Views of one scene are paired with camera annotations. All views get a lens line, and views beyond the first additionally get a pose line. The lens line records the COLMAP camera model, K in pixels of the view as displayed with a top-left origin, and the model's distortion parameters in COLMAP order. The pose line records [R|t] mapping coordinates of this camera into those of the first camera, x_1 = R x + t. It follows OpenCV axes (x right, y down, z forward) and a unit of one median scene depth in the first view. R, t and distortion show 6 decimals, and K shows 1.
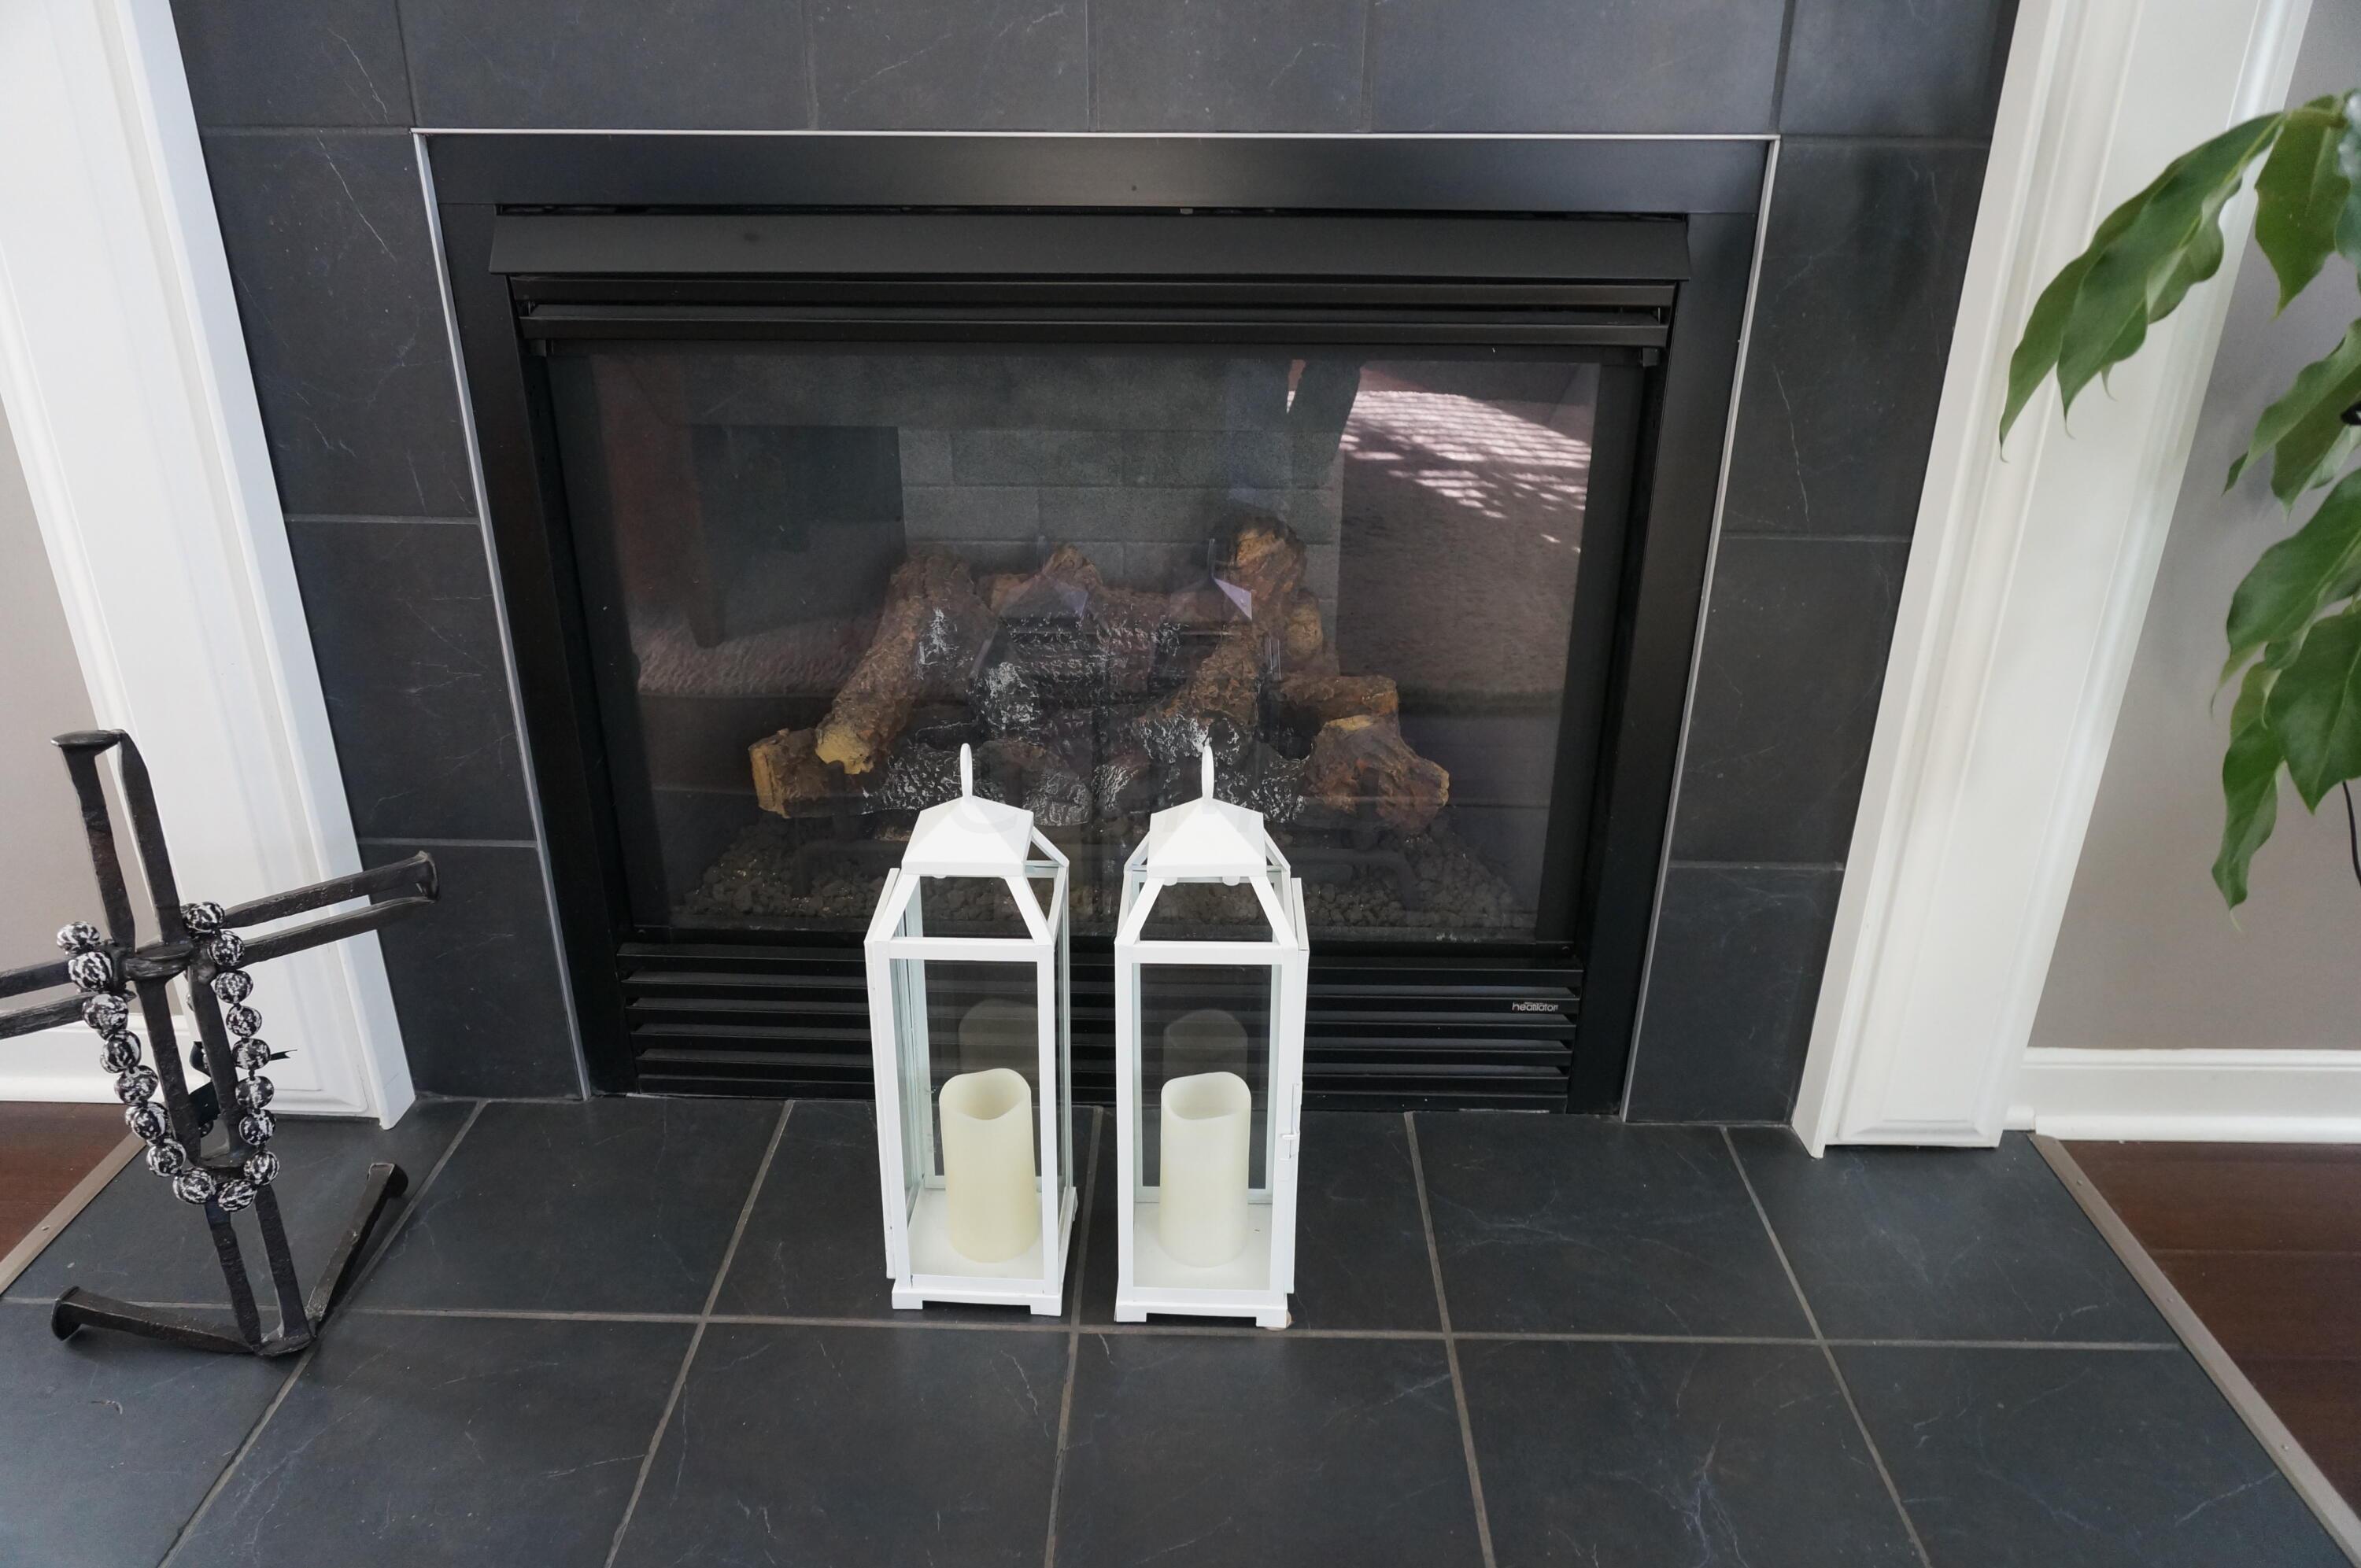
lens RADIAL K [[1603.1, 0, 1180.5], [0, 1603.1, 784.0], [0, 0, 1]] dist [0.021722, 0.000210]
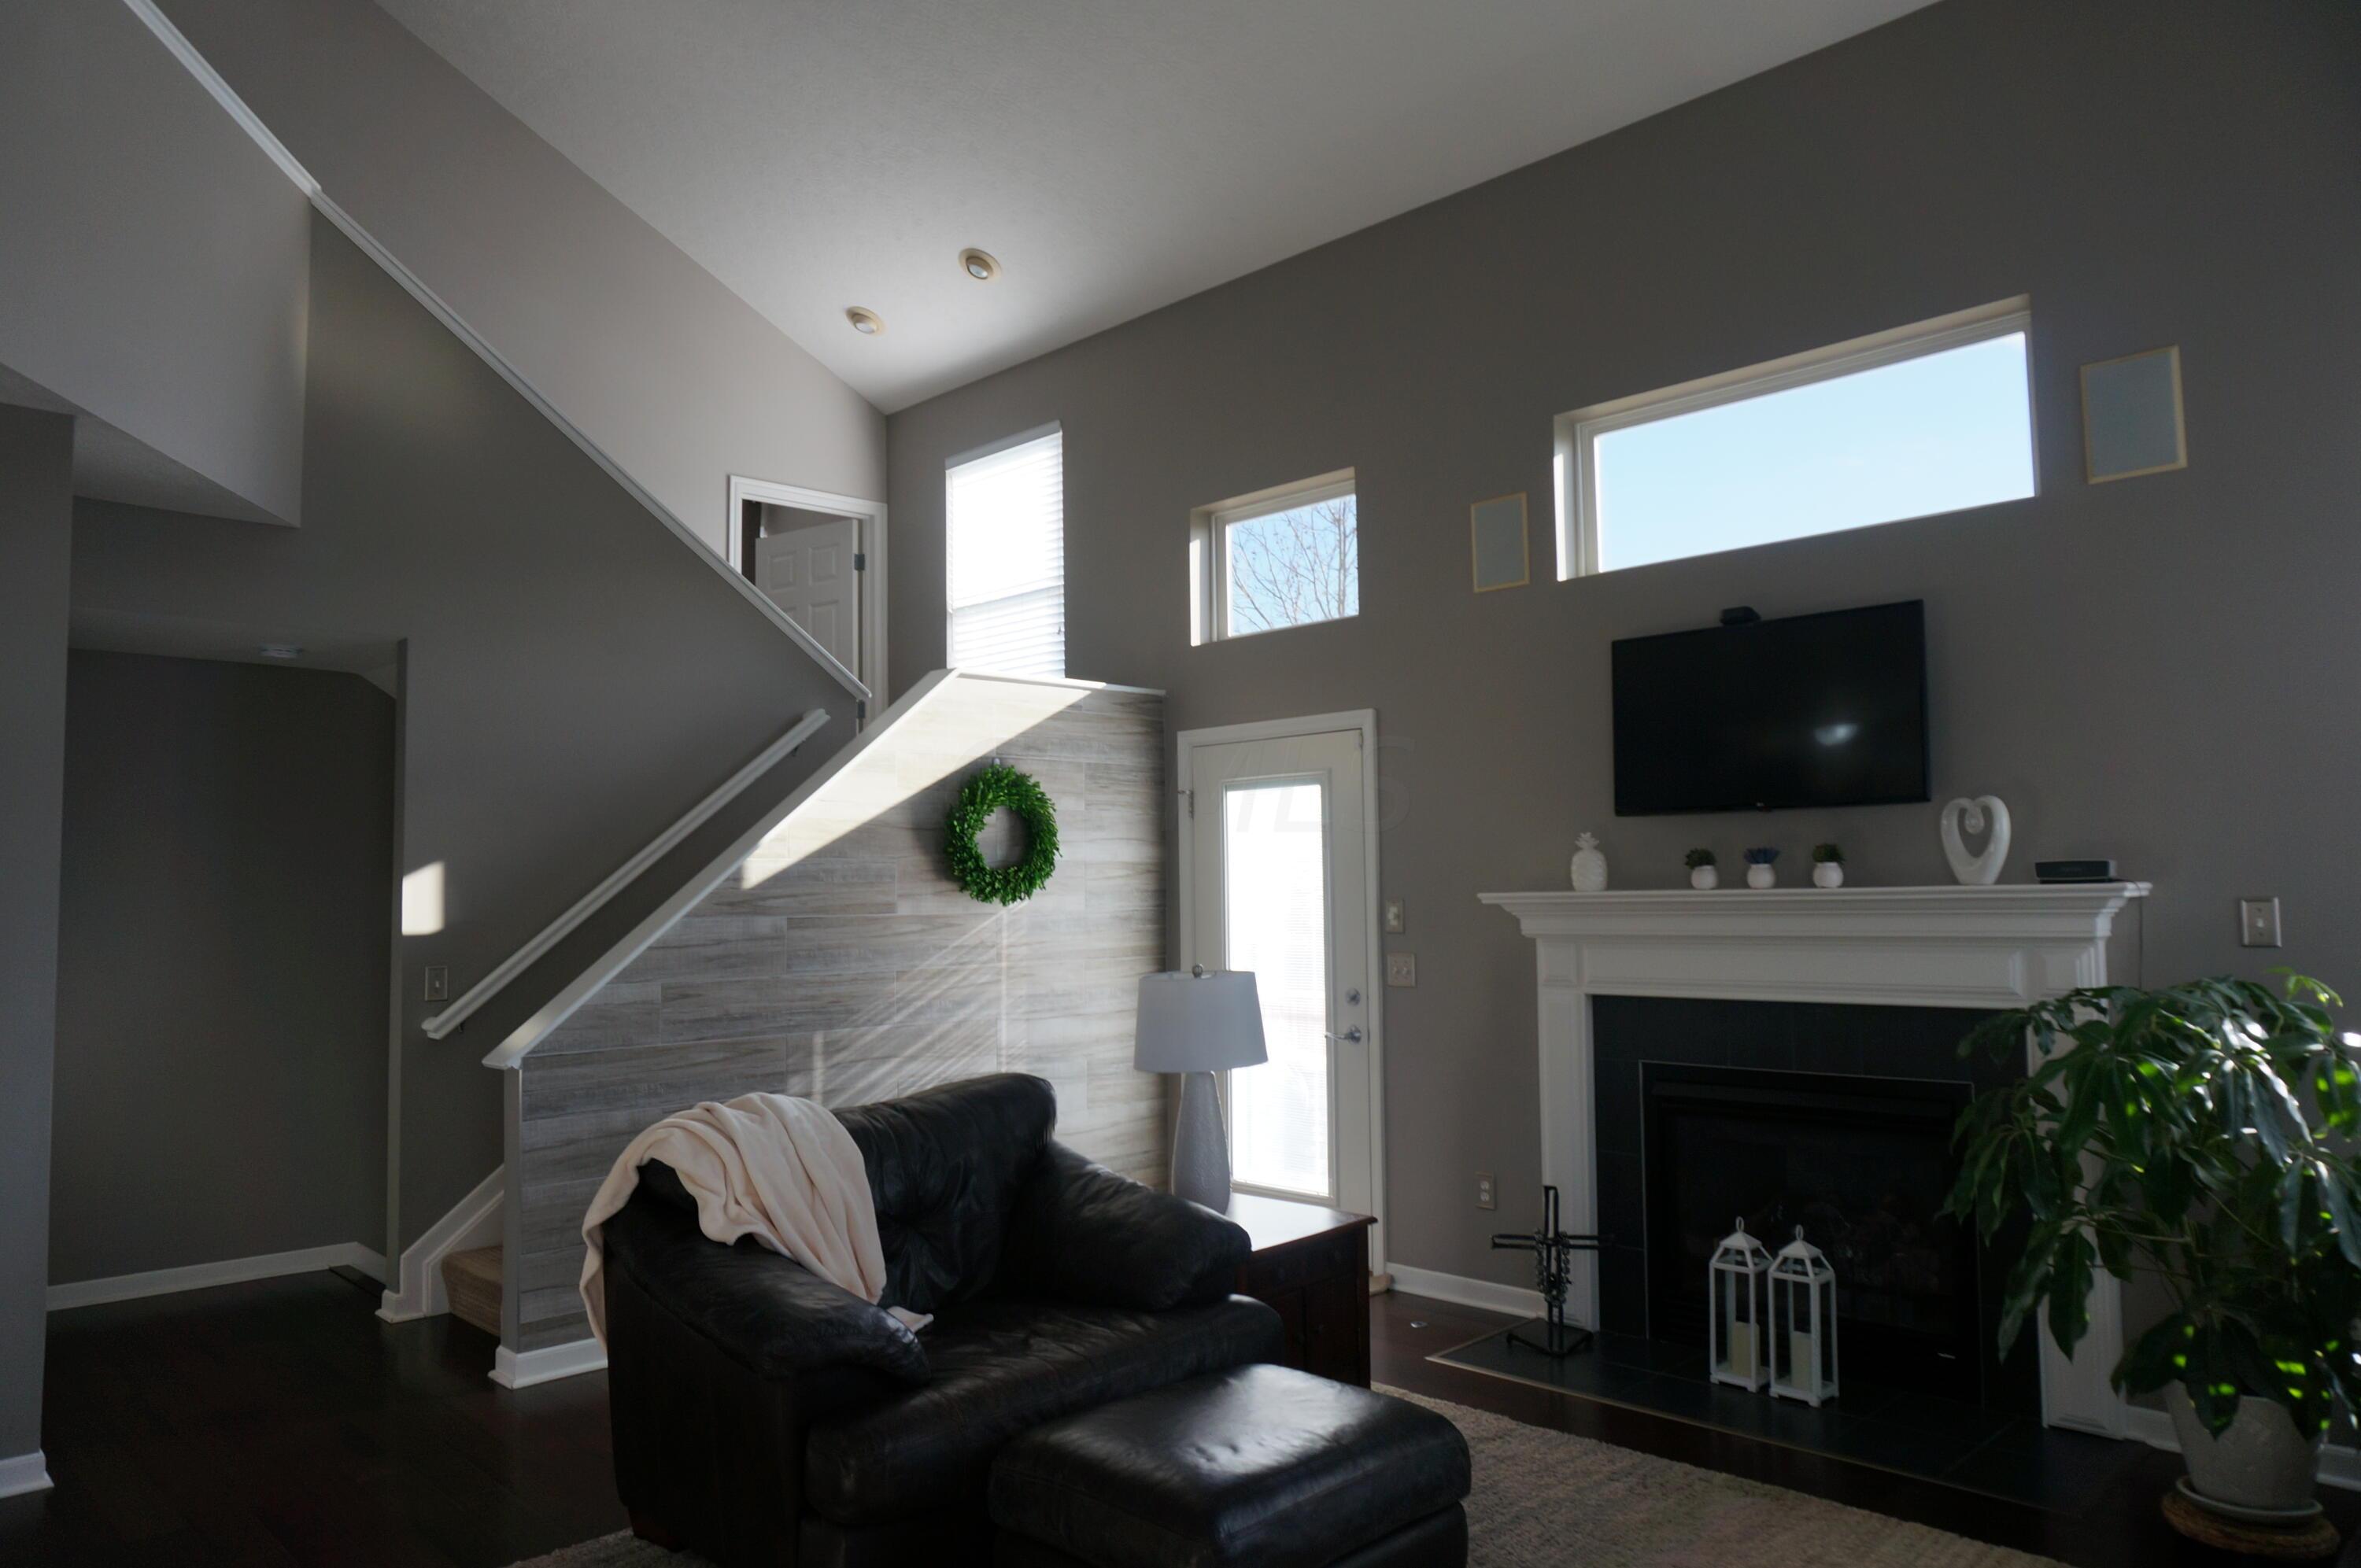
lens RADIAL K [[1603.1, 0, 1180.5], [0, 1603.1, 784.0], [0, 0, 1]] dist [0.021722, 0.000210]
pose [[0.726147, -0.054829, -0.685349, 1.539468], [-0.271923, 0.892637, -0.359523, 0.772101], [0.631481, 0.447429, 0.633277, -2.685045]]
